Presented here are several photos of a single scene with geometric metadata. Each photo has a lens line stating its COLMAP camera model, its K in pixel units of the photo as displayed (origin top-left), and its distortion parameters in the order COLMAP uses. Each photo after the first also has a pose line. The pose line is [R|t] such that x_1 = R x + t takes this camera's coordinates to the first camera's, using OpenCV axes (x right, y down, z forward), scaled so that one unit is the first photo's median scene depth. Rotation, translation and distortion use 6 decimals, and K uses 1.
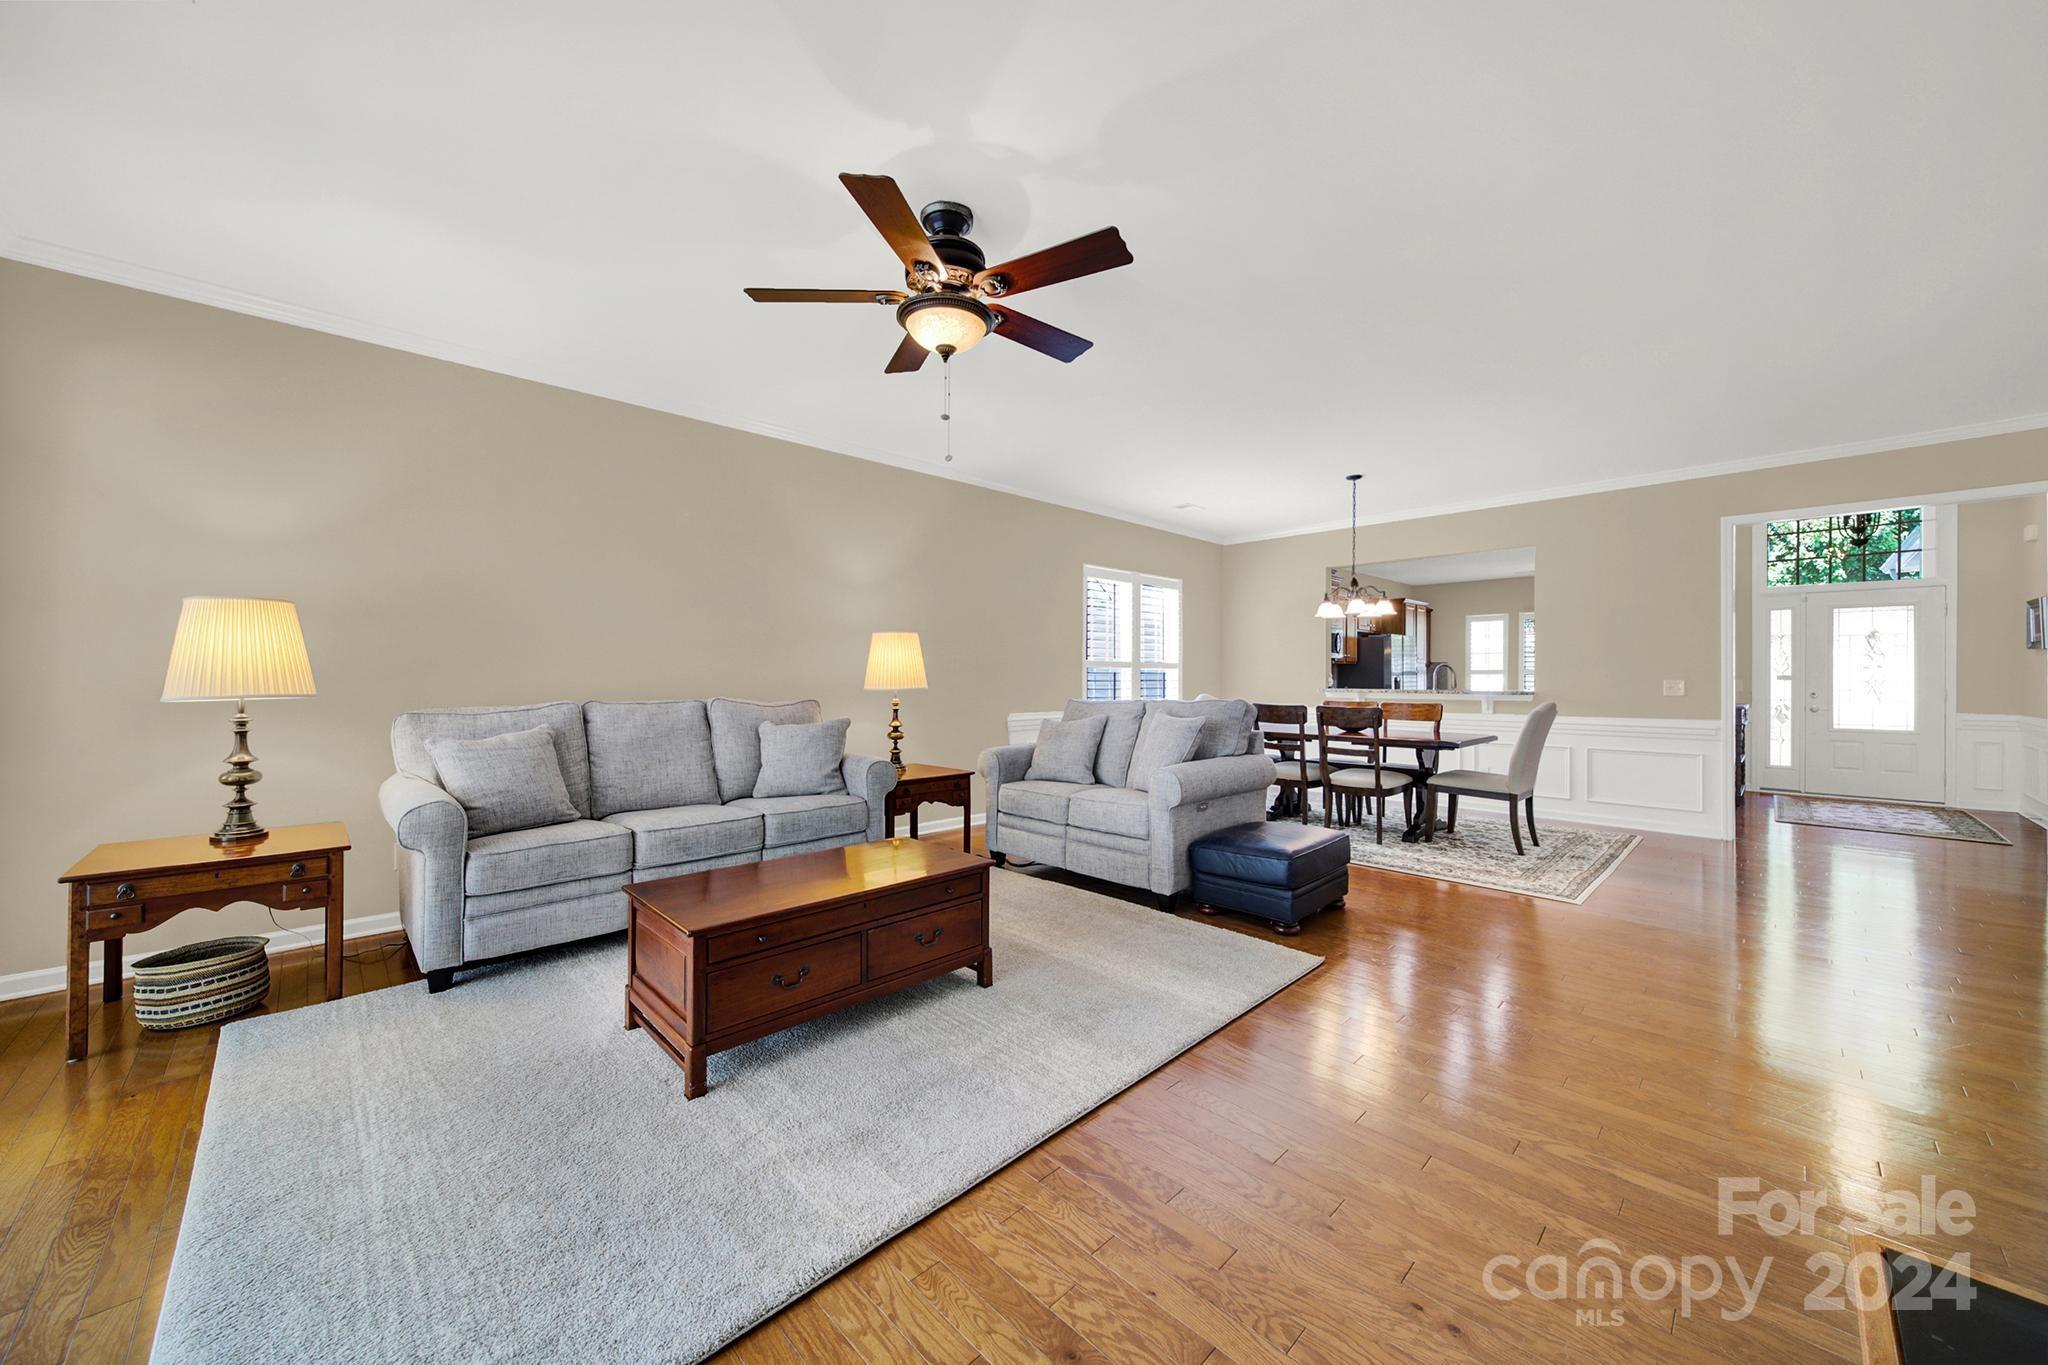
lens RADIAL K [[743.2, 0, 1019.0], [0, 743.2, 673.4], [0, 0, 1]] dist [0.000481, 0.000182]
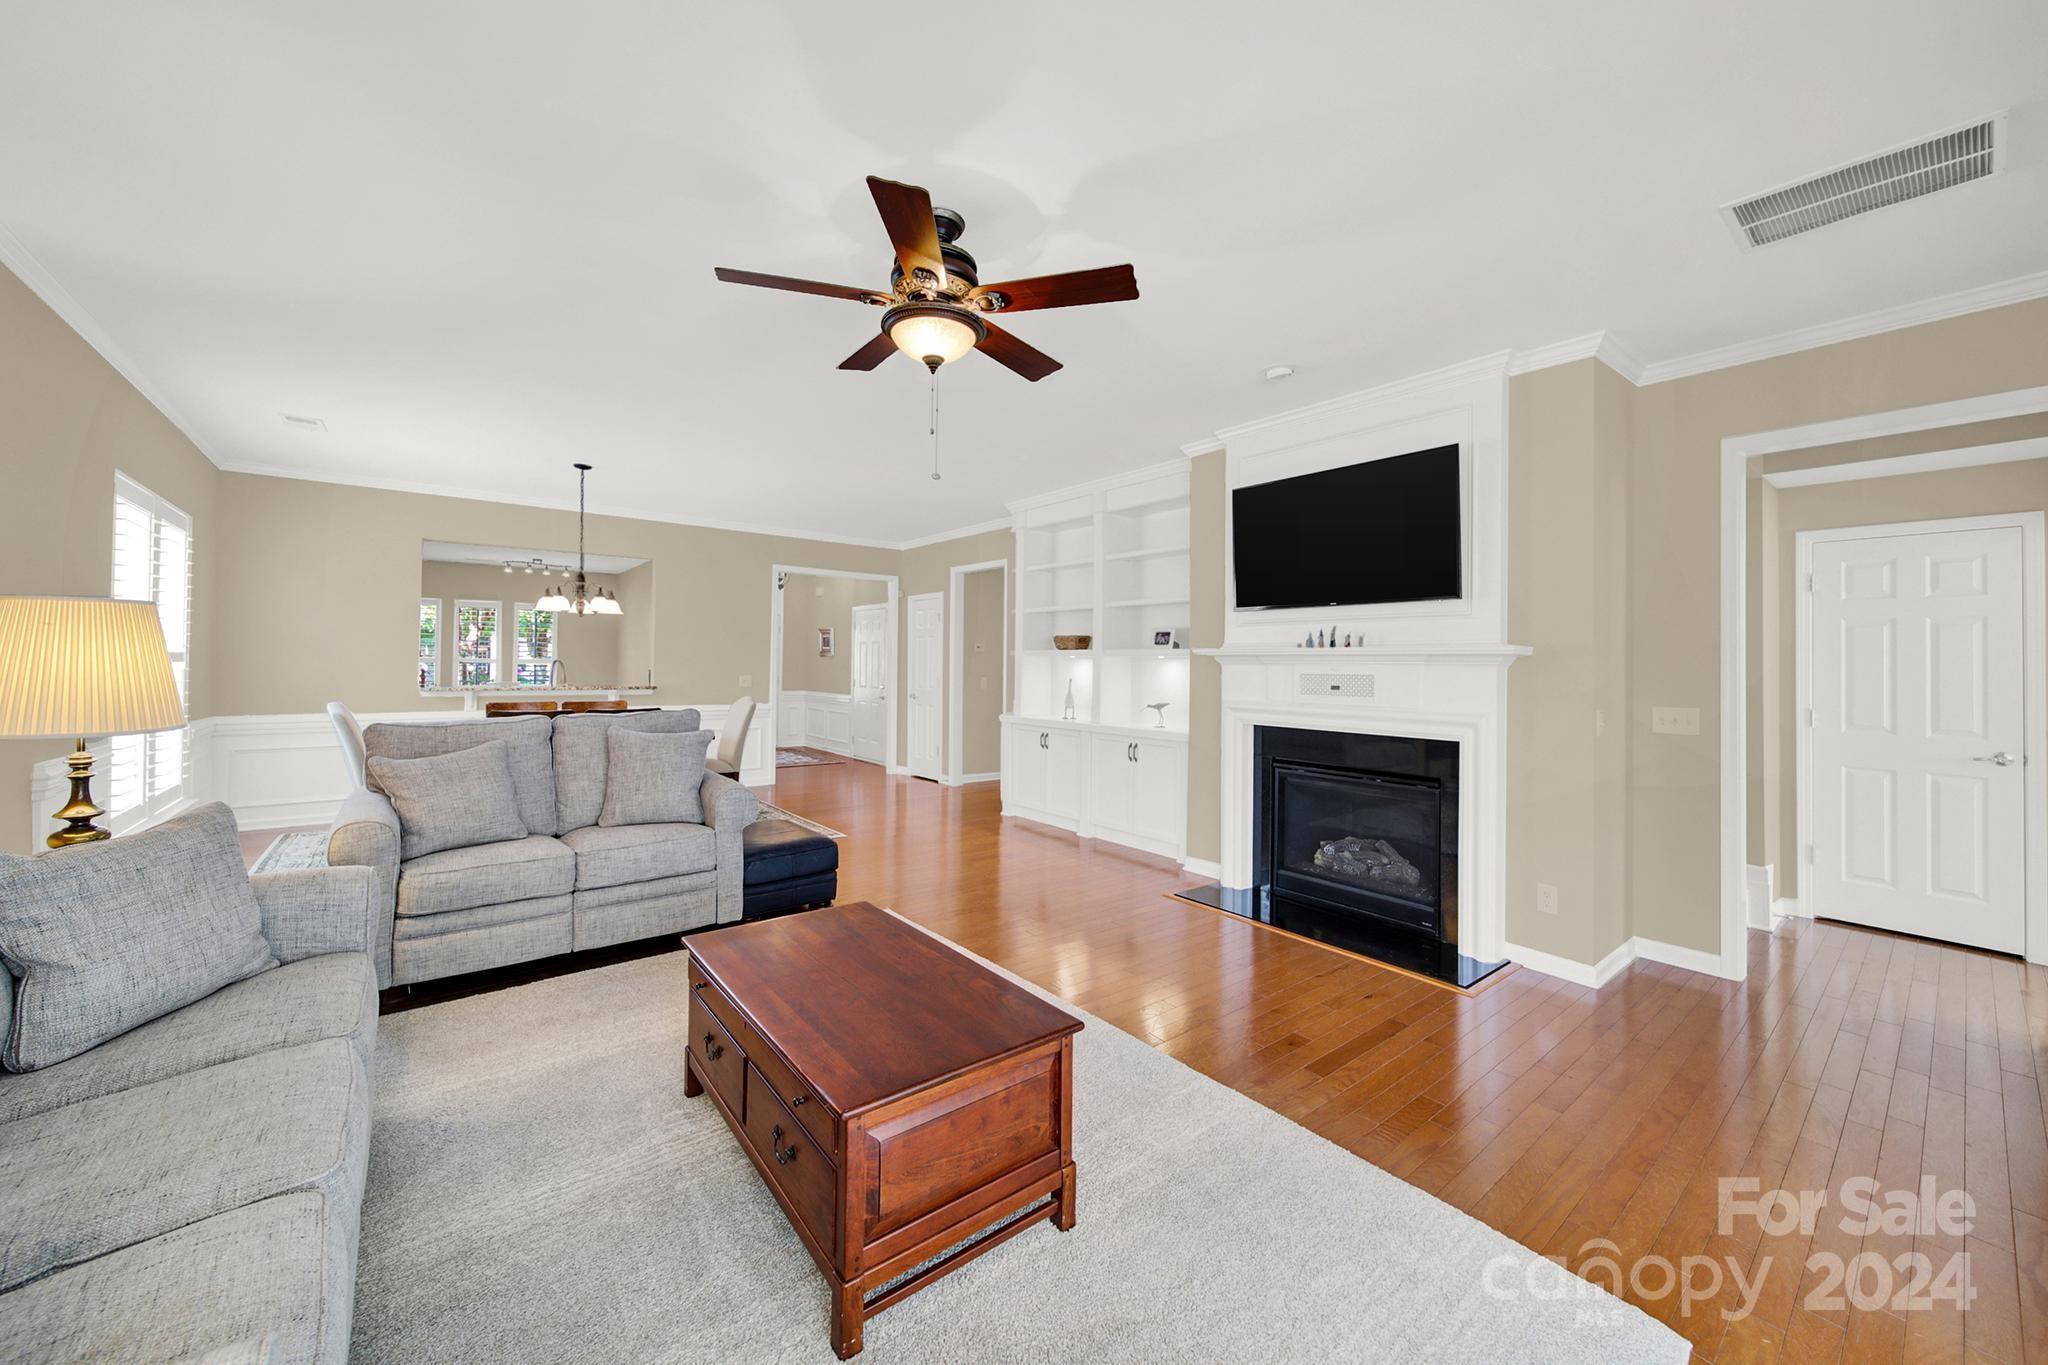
lens RADIAL K [[757.3, 0, 1020.2], [0, 757.3, 665.0], [0, 0, 1]] dist [-0.000490, -0.000094]
pose [[0.104218, -0.001896, 0.994553, -0.587468], [-0.014488, 0.999889, 0.003424, -0.029253], [-0.994449, -0.014766, 0.104179, 0.441973]]
